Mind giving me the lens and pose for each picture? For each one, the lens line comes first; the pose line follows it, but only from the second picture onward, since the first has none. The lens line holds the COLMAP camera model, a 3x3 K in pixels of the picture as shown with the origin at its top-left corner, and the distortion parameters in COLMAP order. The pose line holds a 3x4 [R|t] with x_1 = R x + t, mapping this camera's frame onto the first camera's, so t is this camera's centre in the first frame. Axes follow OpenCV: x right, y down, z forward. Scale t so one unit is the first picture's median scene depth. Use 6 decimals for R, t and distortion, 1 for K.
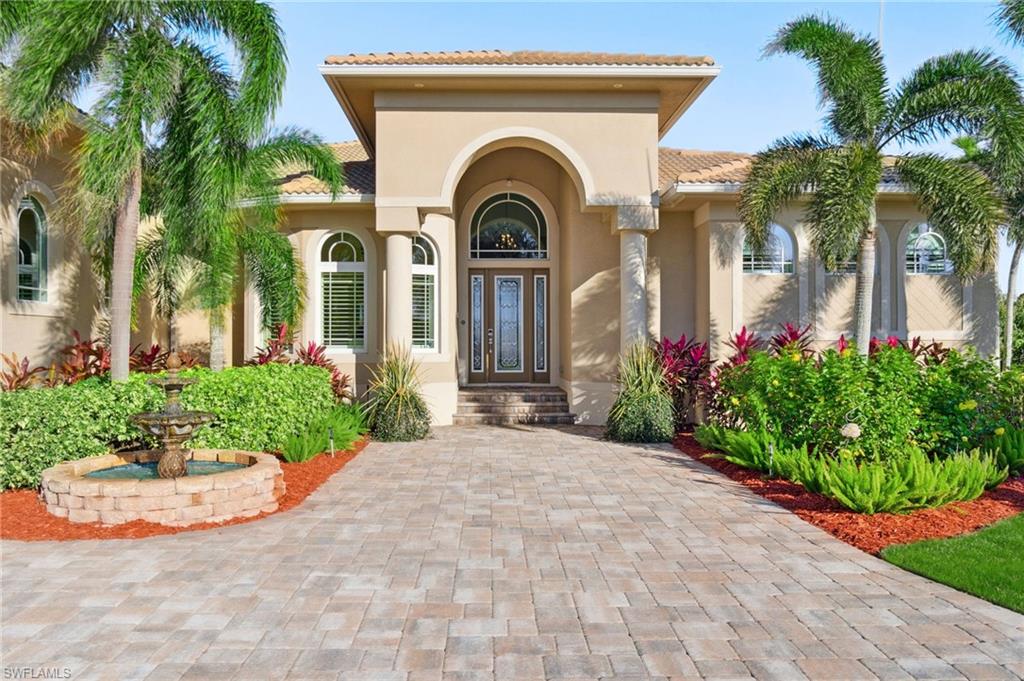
lens RADIAL K [[780.5, 0, 481.0], [0, 780.5, 339.2], [0, 0, 1]] dist [0.003029, 0.000629]
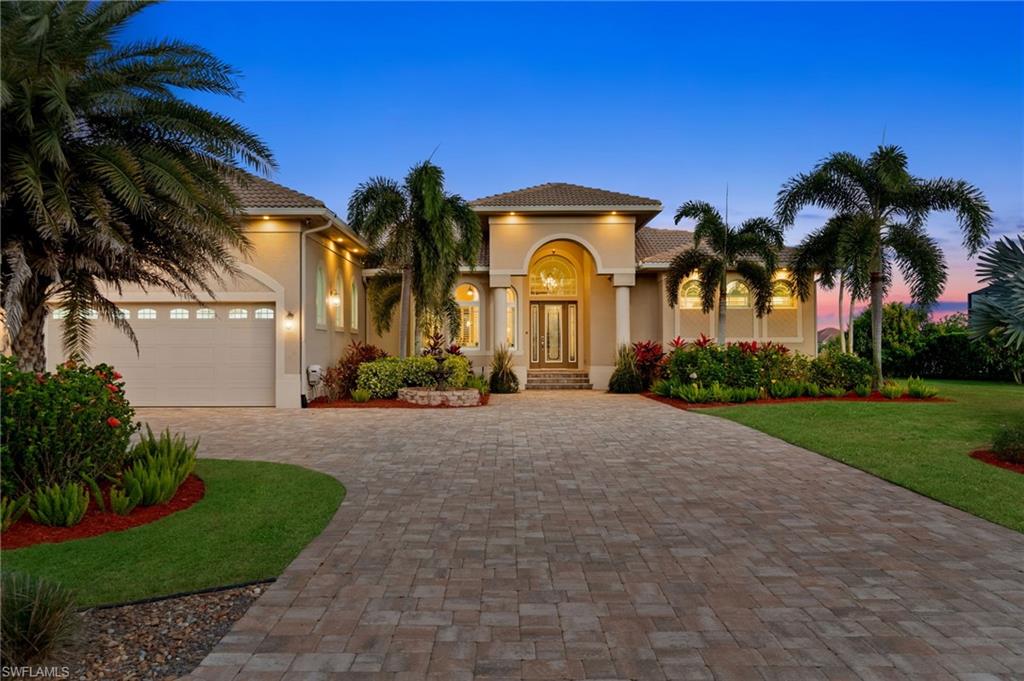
lens RADIAL K [[780.5, 0, 481.0], [0, 780.5, 339.2], [0, 0, 1]] dist [0.003029, 0.000629]
pose [[0.999624, -0.002625, -0.027284, -0.105347], [0.002477, 0.999982, -0.005468, 0.002074], [0.027298, 0.005398, 0.999613, -0.969980]]
